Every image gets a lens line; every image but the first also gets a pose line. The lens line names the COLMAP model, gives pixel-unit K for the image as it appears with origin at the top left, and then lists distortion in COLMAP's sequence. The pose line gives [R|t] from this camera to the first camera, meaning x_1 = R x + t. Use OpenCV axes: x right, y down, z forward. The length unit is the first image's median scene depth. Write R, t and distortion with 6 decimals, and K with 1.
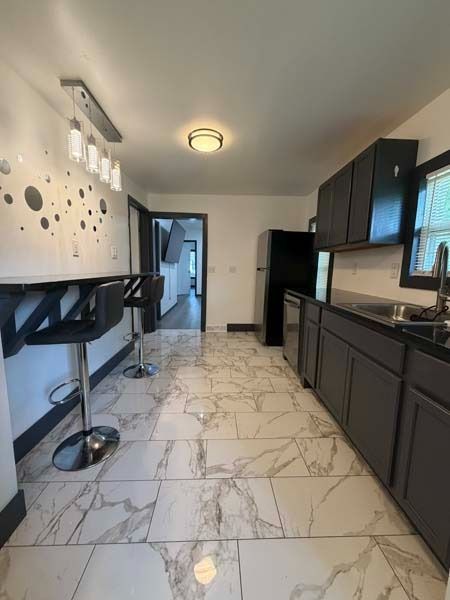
lens RADIAL K [[241.6, 0, 226.0], [0, 241.6, 298.7], [0, 0, 1]] dist [0.003701, 0.000474]
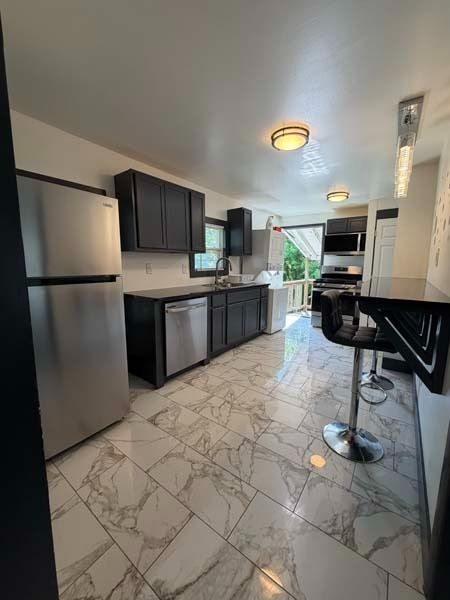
lens RADIAL K [[241.6, 0, 224.5], [0, 241.6, 301.2], [0, 0, 1]] dist [0.003701, 0.000474]
pose [[-0.787558, -0.117292, 0.604975, -0.552995], [0.062720, 0.961365, 0.268036, -0.330895], [-0.613040, 0.249038, -0.749774, 2.129752]]
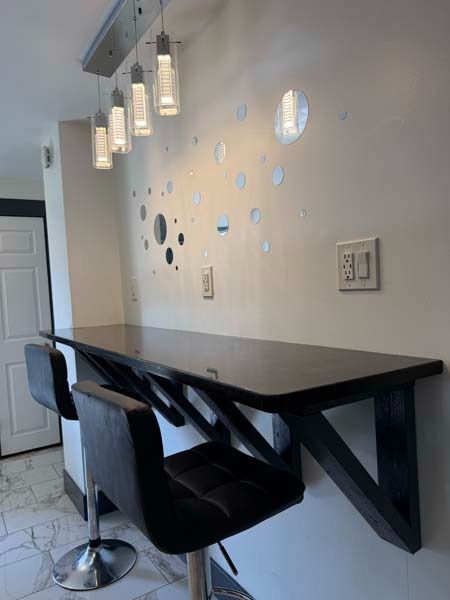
lens RADIAL K [[426.3, 0, 227.5], [0, 426.3, 300.1], [0, 0, 1]] dist [0.045936, -0.049714]
pose [[-0.858337, 0.036747, -0.511769, -0.211068], [-0.030724, 0.991961, 0.122756, -0.275033], [0.512166, 0.121090, -0.850308, 1.728319]]
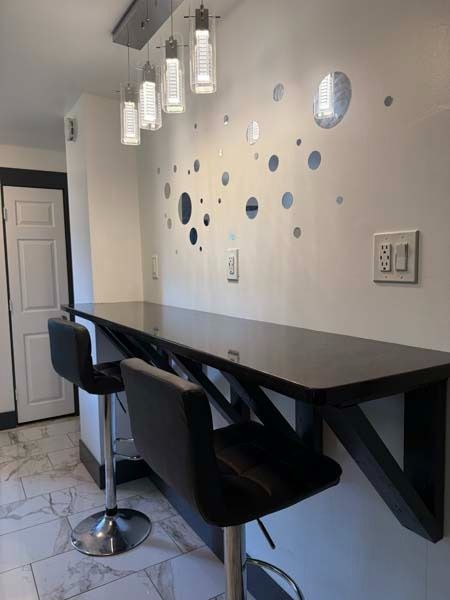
lens RADIAL K [[426.3, 0, 227.0], [0, 426.3, 300.4], [0, 0, 1]] dist [0.045936, -0.049714]
pose [[-0.869994, 0.028087, -0.492262, -0.183365], [-0.068175, 0.981934, 0.176514, -0.284308], [0.488326, 0.187126, -0.852362, 1.711152]]
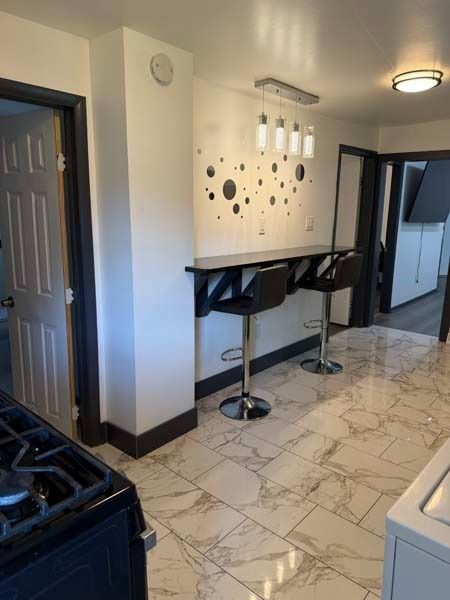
lens RADIAL K [[426.3, 0, 222.8], [0, 426.3, 296.1], [0, 0, 1]] dist [0.045936, -0.049714]
pose [[0.718096, 0.132859, -0.683144, 0.512026], [-0.091323, 0.991110, 0.096758, -0.073924], [0.689926, -0.007095, 0.723845, -0.404737]]
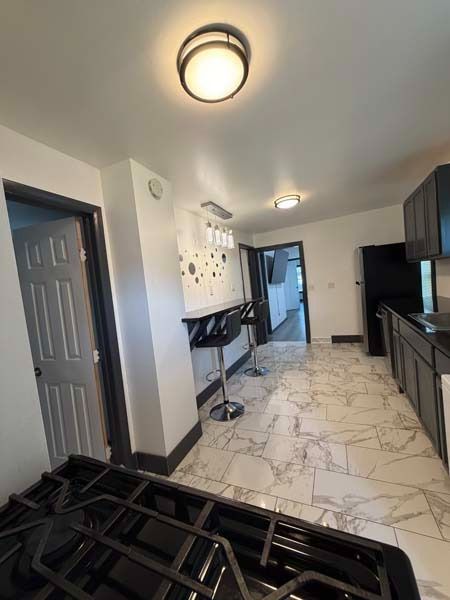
lens RADIAL K [[241.6, 0, 224.0], [0, 241.6, 297.2], [0, 0, 1]] dist [0.003701, 0.000474]
pose [[0.887087, -0.095086, -0.451703, 0.179443], [0.066082, 0.994634, -0.079601, -0.026027], [0.456848, 0.040763, 0.888610, -0.394879]]
